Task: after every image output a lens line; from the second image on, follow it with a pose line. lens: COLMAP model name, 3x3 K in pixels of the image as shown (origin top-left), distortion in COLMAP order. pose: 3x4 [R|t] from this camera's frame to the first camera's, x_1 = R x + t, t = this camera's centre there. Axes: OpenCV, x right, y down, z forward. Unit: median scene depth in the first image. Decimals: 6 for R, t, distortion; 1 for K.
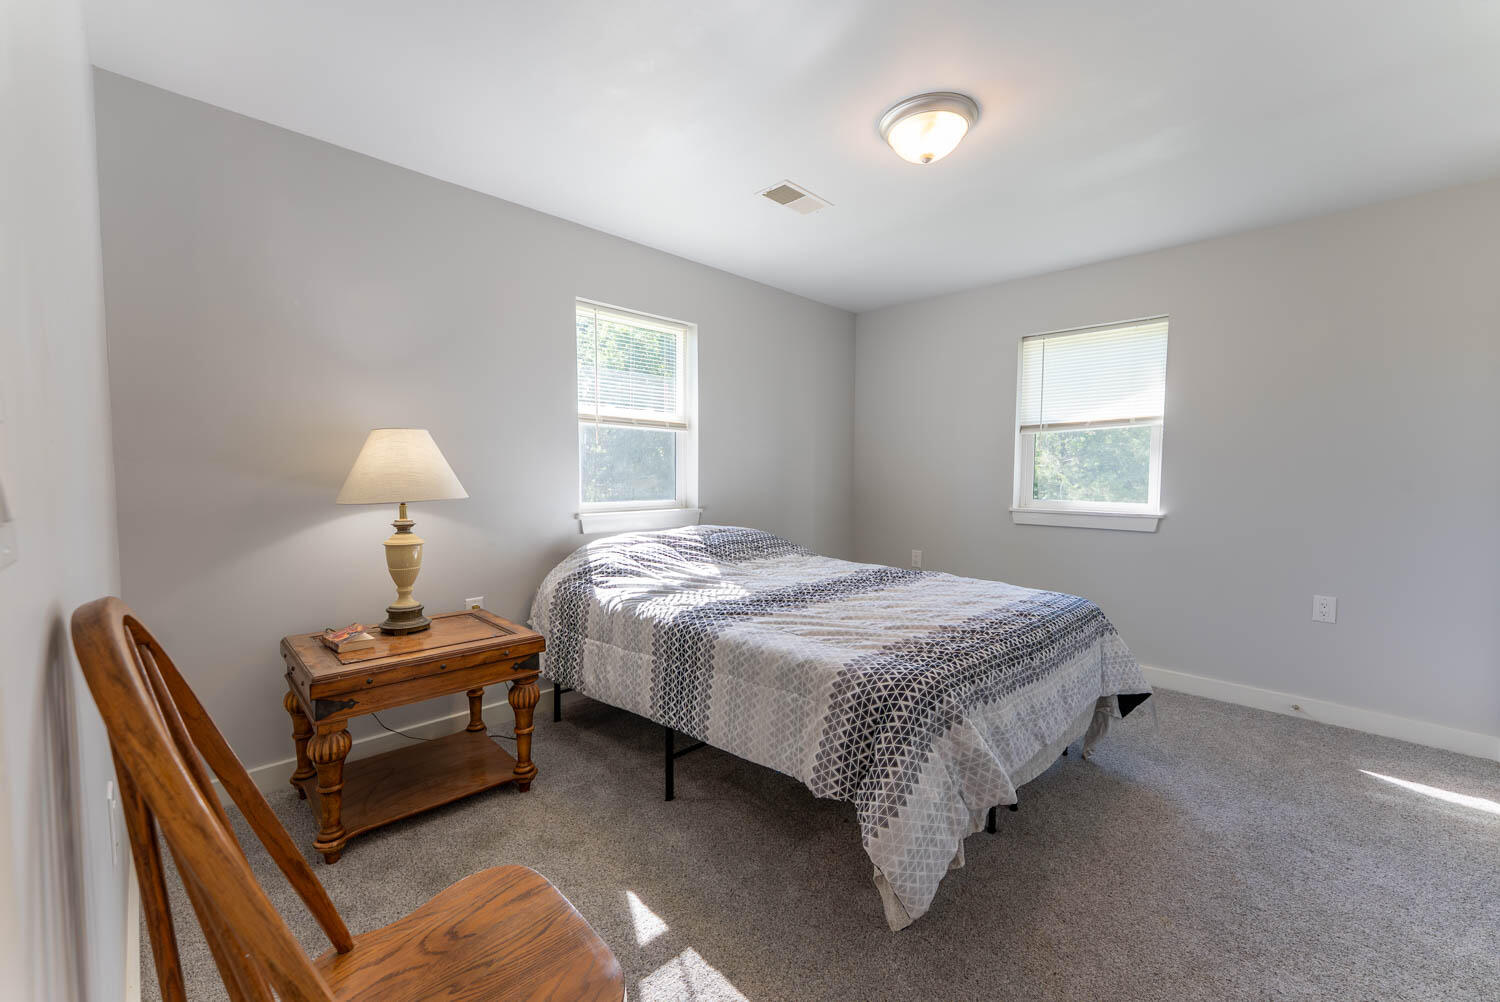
lens RADIAL K [[598.8, 0, 746.3], [0, 598.8, 502.9], [0, 0, 1]] dist [-0.001562, -0.000597]
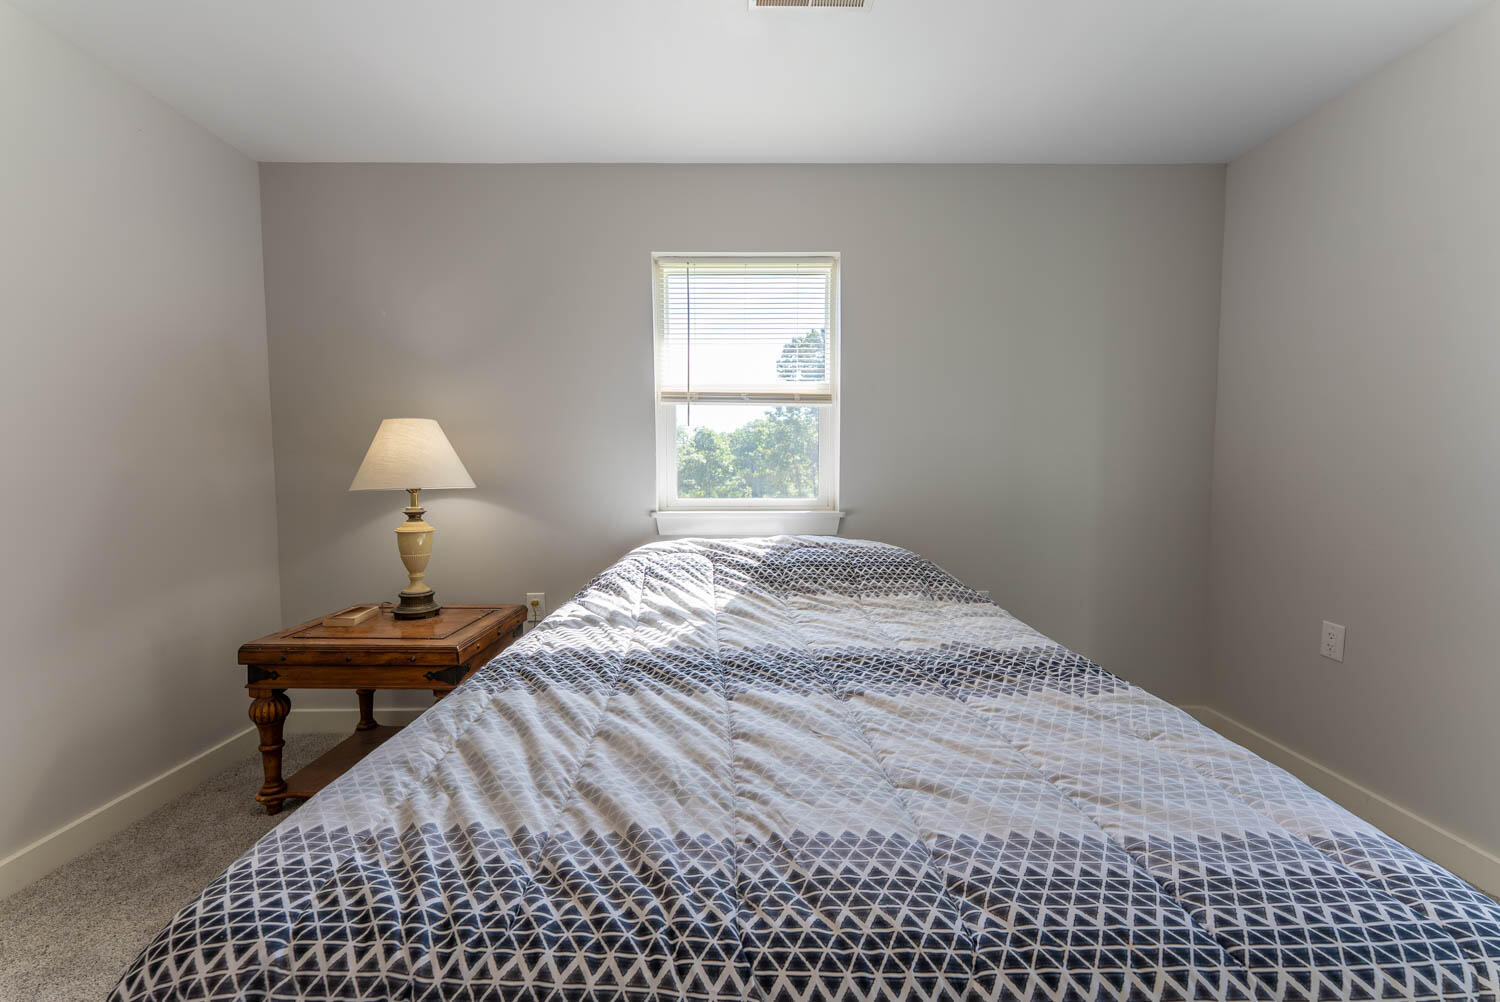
lens RADIAL K [[598.8, 0, 746.3], [0, 598.8, 502.9], [0, 0, 1]] dist [-0.001562, -0.000597]
pose [[0.705631, 0.034252, -0.707751, 0.546765], [-0.030881, 0.999369, 0.017576, -0.015739], [0.707906, 0.009453, 0.706243, 0.662841]]
